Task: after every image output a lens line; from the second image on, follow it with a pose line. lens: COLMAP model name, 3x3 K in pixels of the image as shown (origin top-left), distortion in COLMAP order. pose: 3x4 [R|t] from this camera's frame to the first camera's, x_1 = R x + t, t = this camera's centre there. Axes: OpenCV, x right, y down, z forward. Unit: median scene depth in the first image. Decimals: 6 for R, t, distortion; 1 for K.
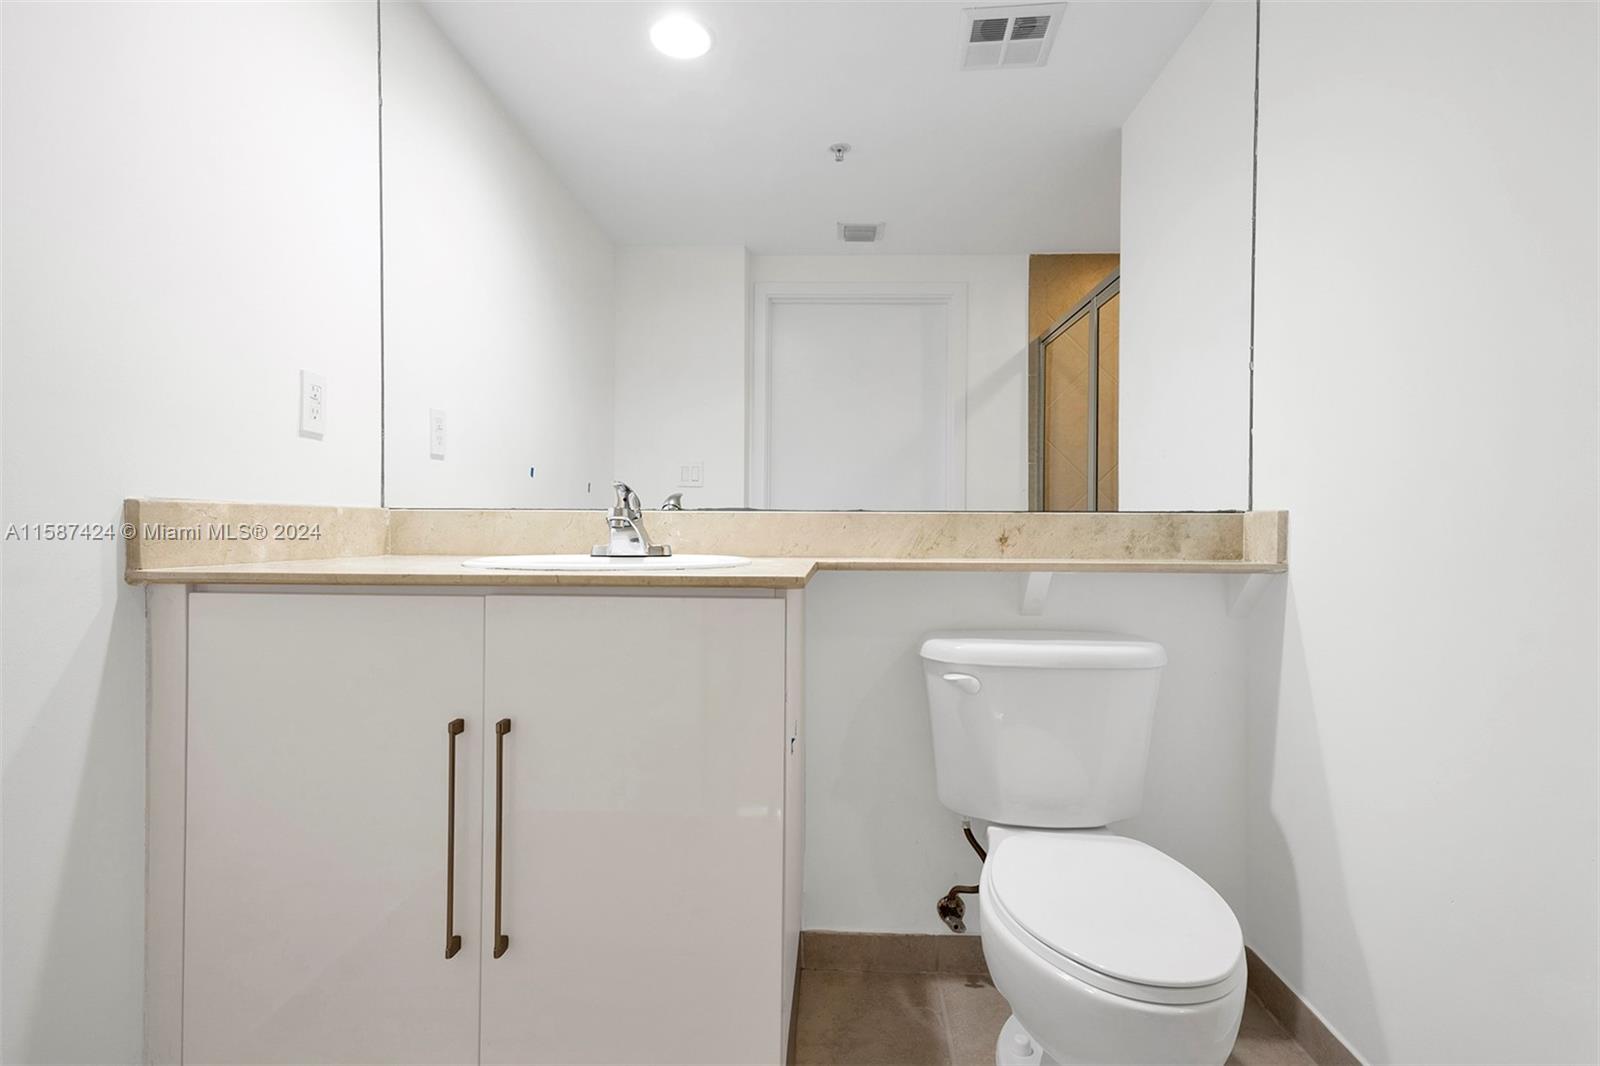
lens RADIAL K [[767.5, 0, 793.7], [0, 767.5, 506.4], [0, 0, 1]] dist [-0.018137, 0.000861]
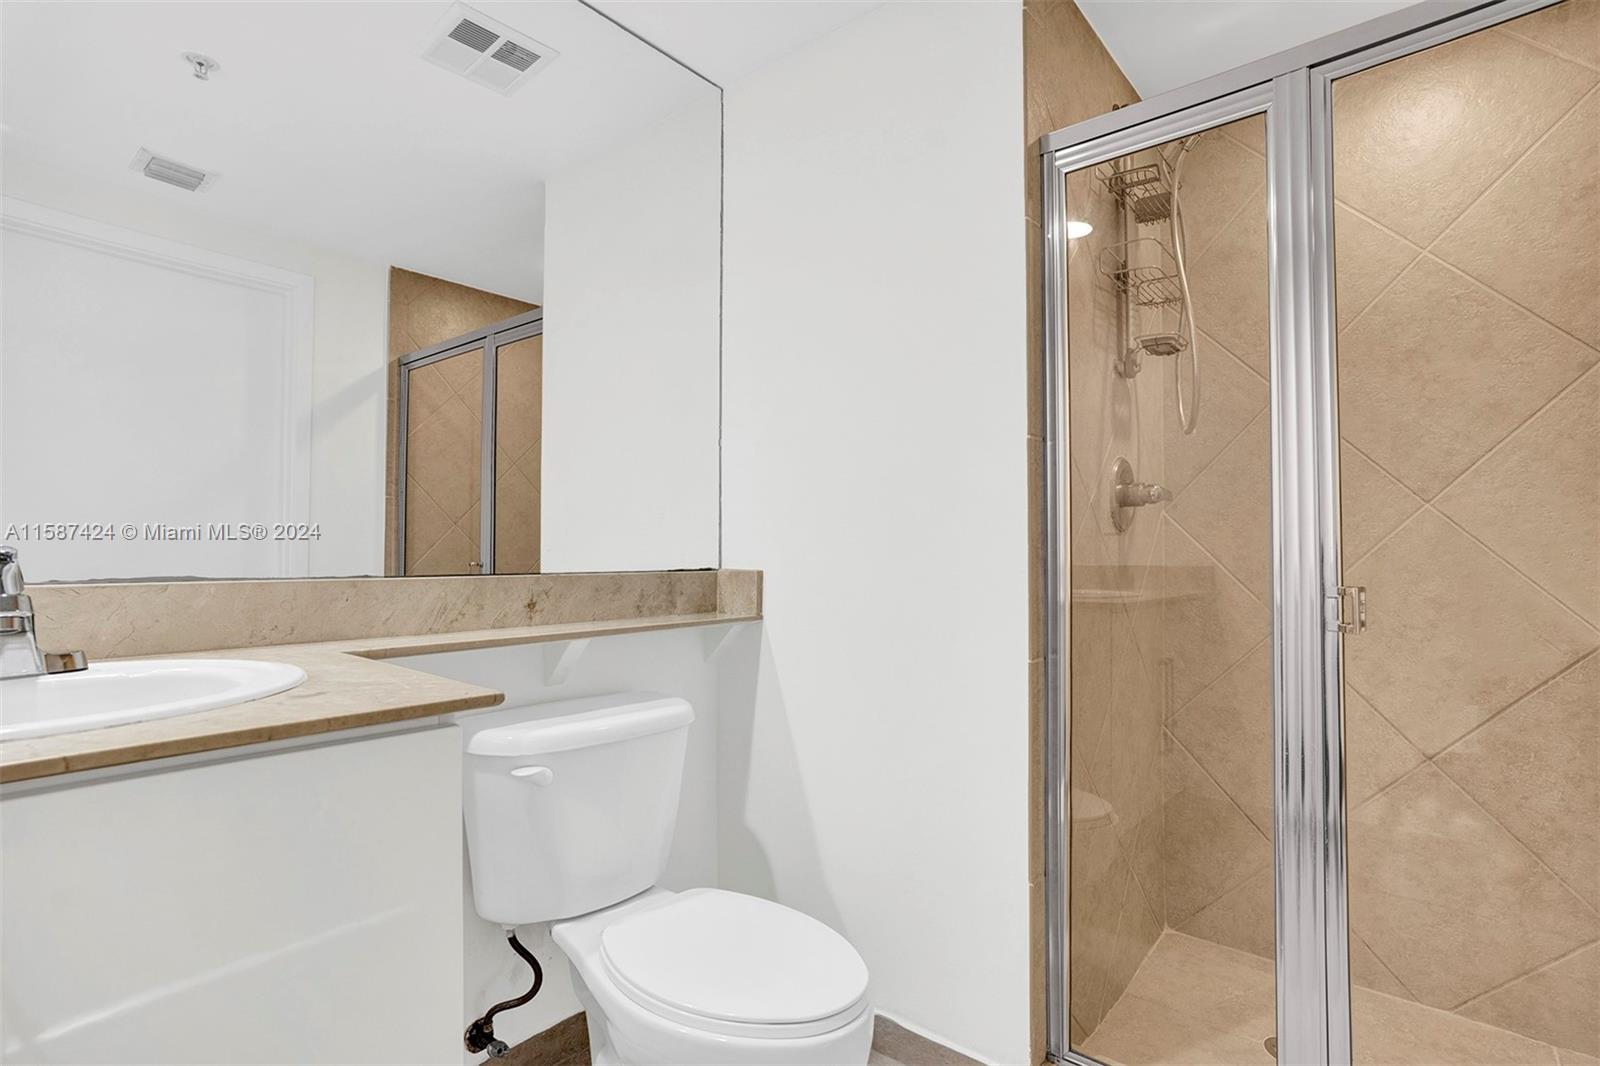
lens RADIAL K [[767.5, 0, 793.7], [0, 767.5, 506.4], [0, 0, 1]] dist [-0.018137, 0.000861]
pose [[0.595868, 0.045528, 0.801791, -0.280735], [-0.021223, 0.998936, -0.040950, -0.043883], [-0.802802, 0.007384, 0.596200, 0.199365]]
